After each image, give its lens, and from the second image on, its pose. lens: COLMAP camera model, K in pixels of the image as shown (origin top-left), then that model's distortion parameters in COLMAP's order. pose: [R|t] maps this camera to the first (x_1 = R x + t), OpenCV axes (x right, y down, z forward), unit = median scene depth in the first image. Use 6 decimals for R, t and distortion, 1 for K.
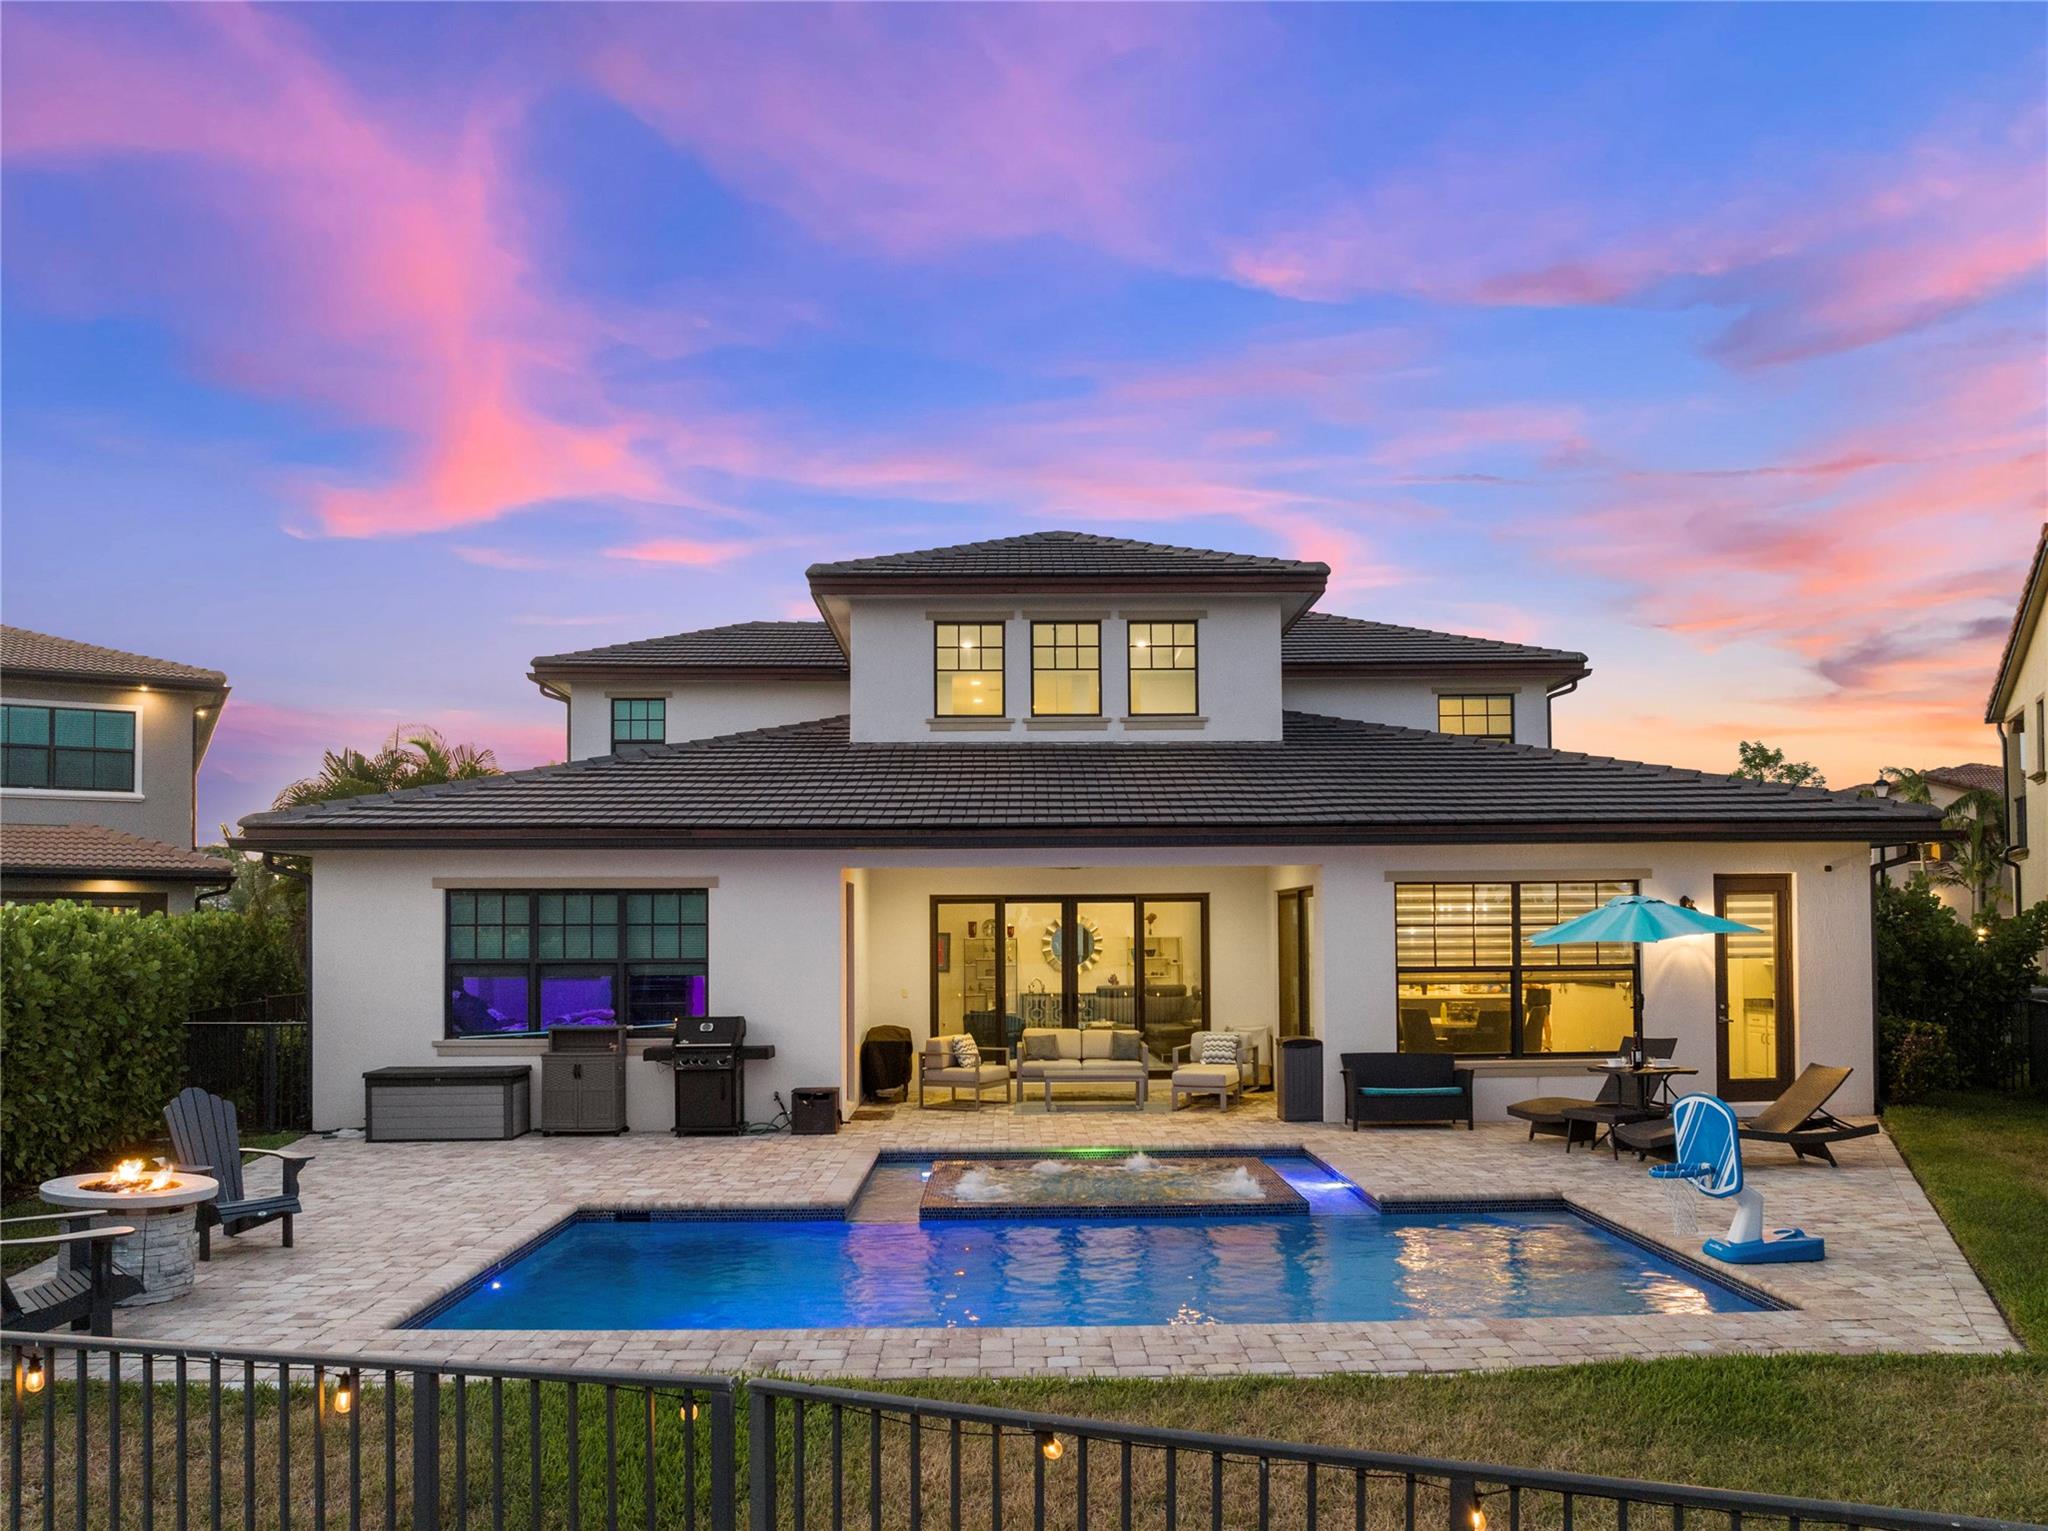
lens RADIAL K [[1482.8, 0, 1026.4], [0, 1482.8, 899.5], [0, 0, 1]] dist [-0.029676, -0.003120]
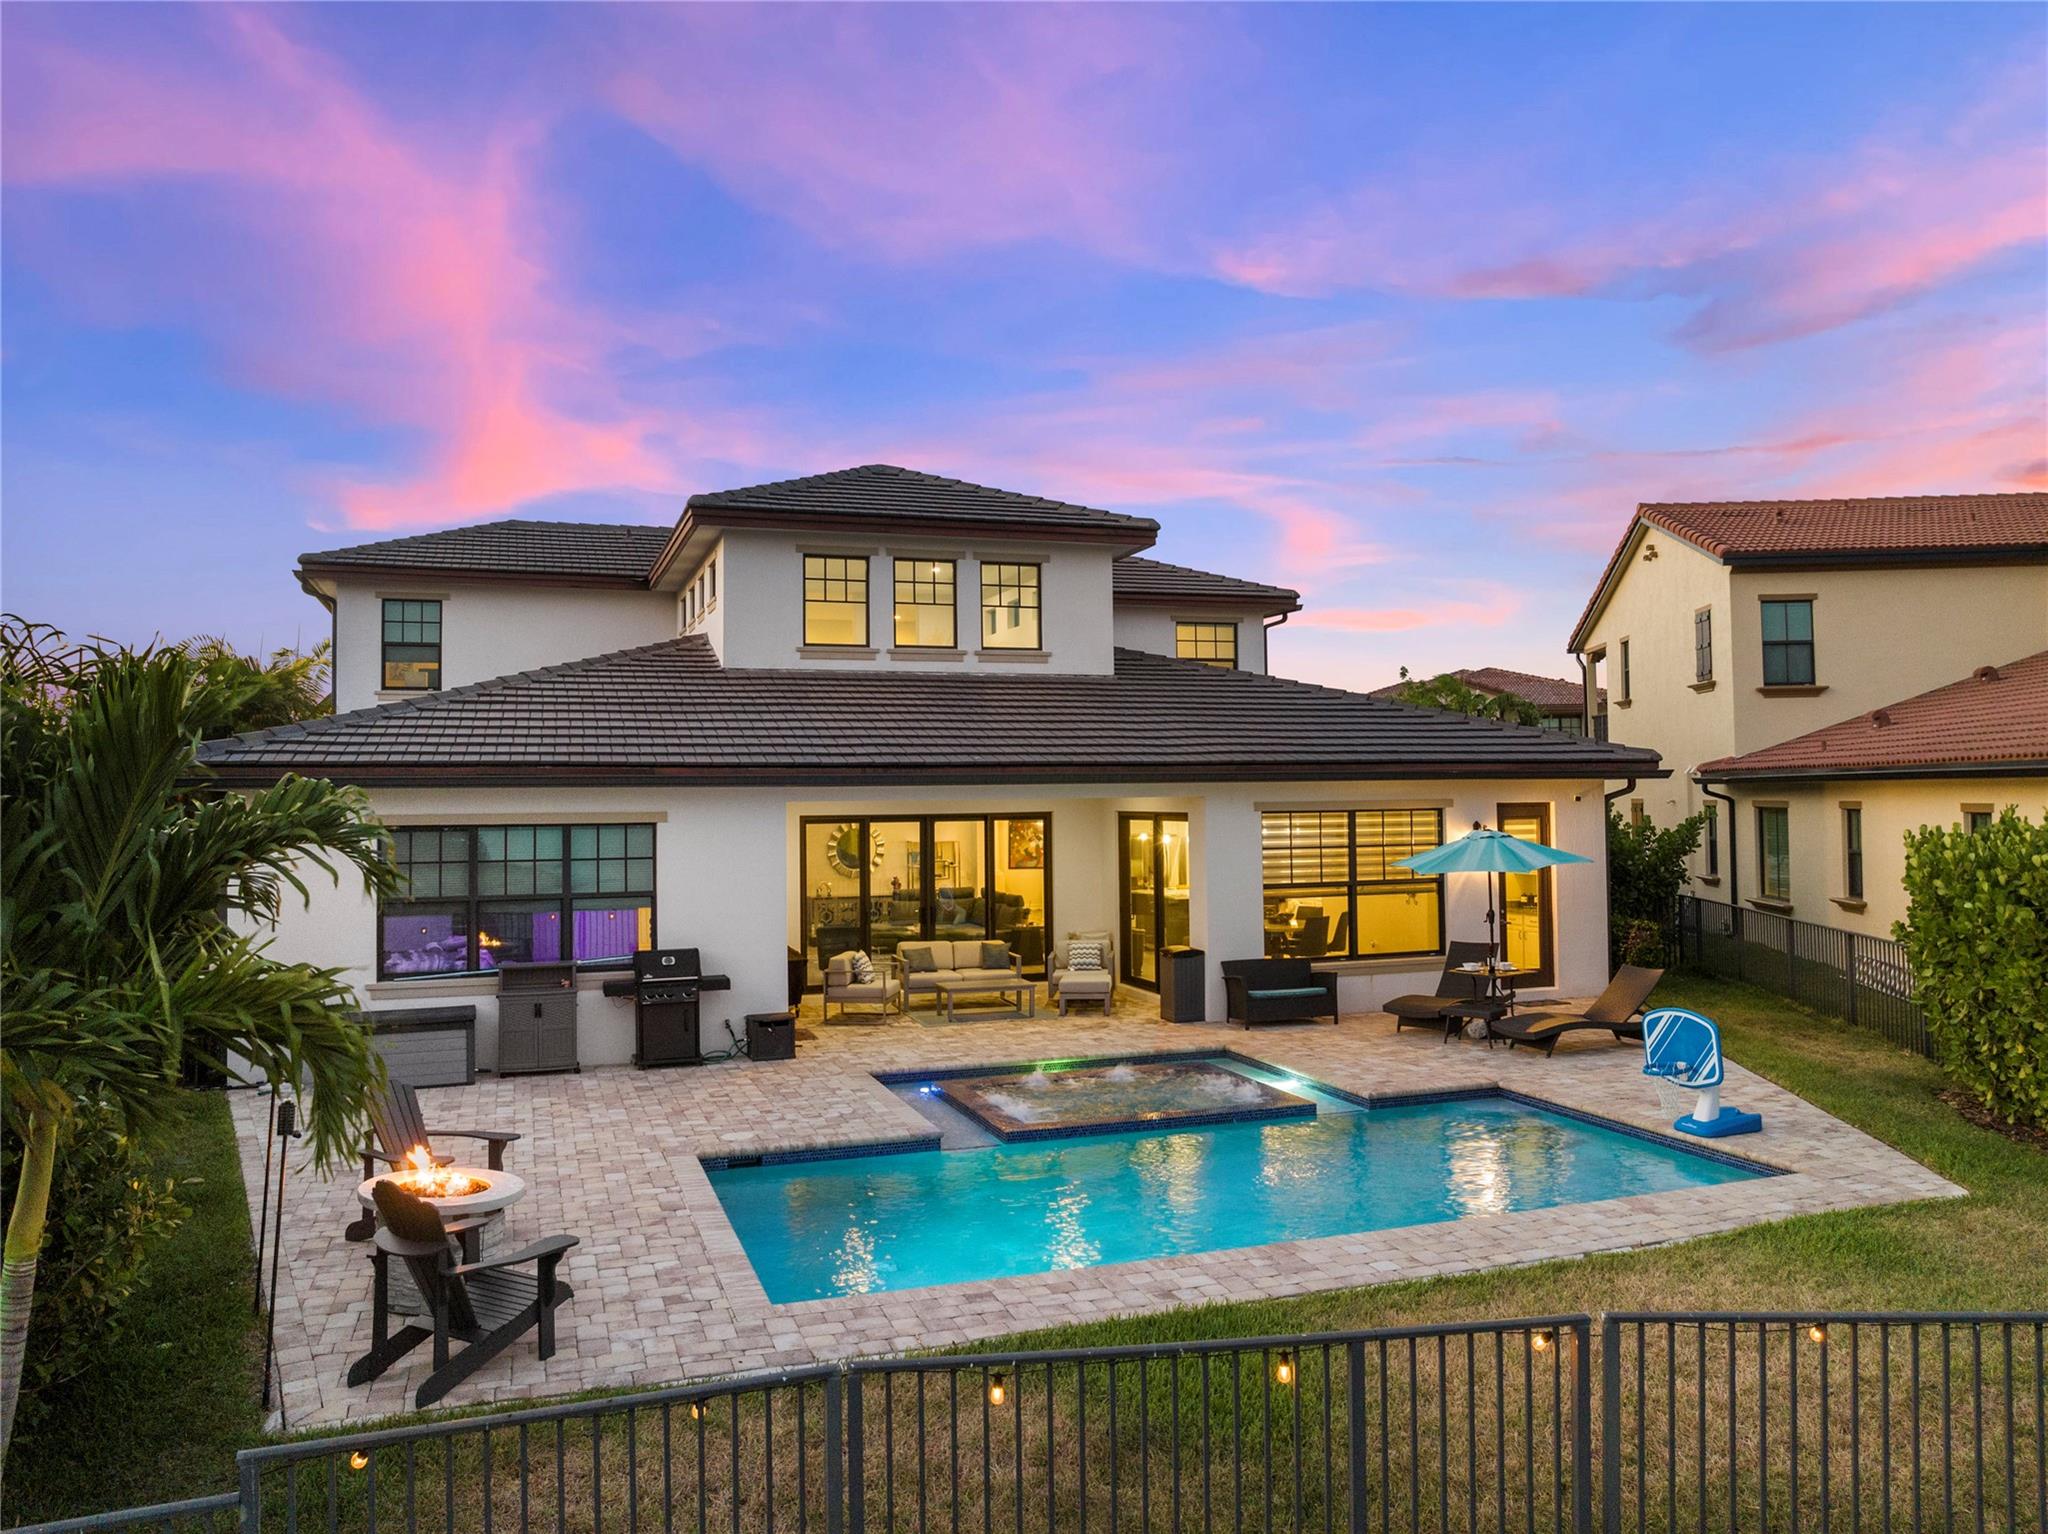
lens RADIAL K [[1458.2, 0, 1024.0], [0, 1458.2, 767.0], [0, 0, 1]] dist [-0.027559, -0.002916]
pose [[0.952008, 0.002402, 0.306065, -0.279051], [-0.002875, 0.999995, 0.001095, -0.047742], [-0.306061, -0.001922, 0.952010, -0.031734]]
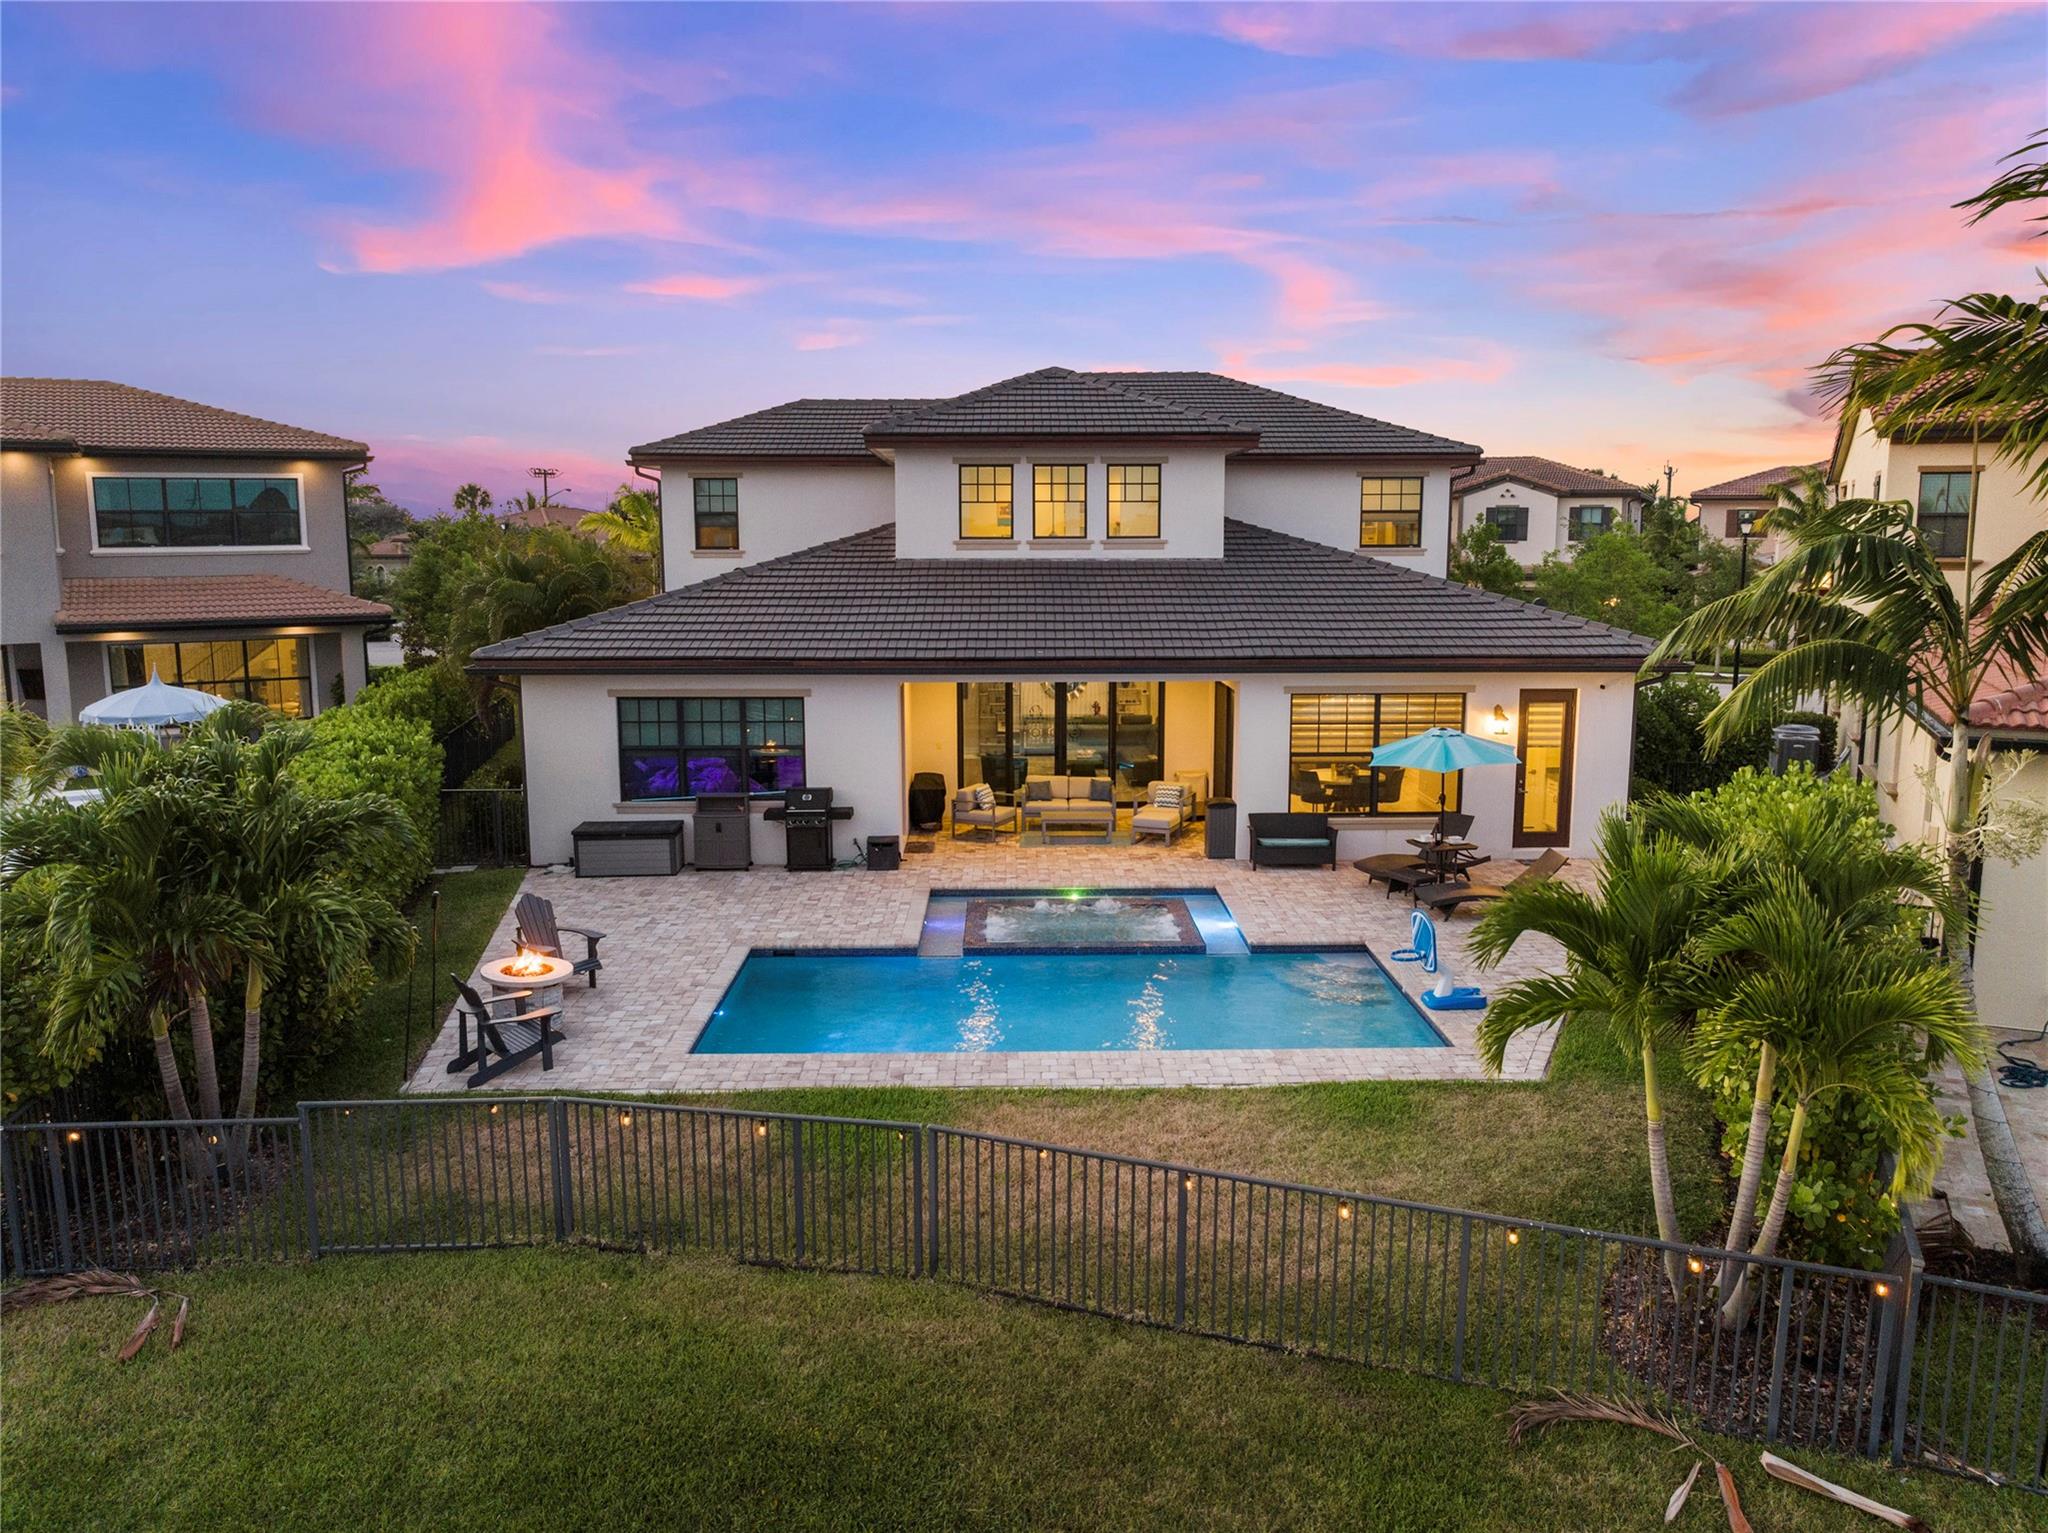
lens RADIAL K [[1412.3, 0, 1024.0], [0, 1412.3, 766.5], [0, 0, 1]] dist [-0.001786, -0.002292]
pose [[0.999986, 0.005280, 0.000306, -0.005221], [-0.005247, 0.983214, 0.182383, -0.187580], [0.000662, -0.182382, 0.983228, -0.332570]]
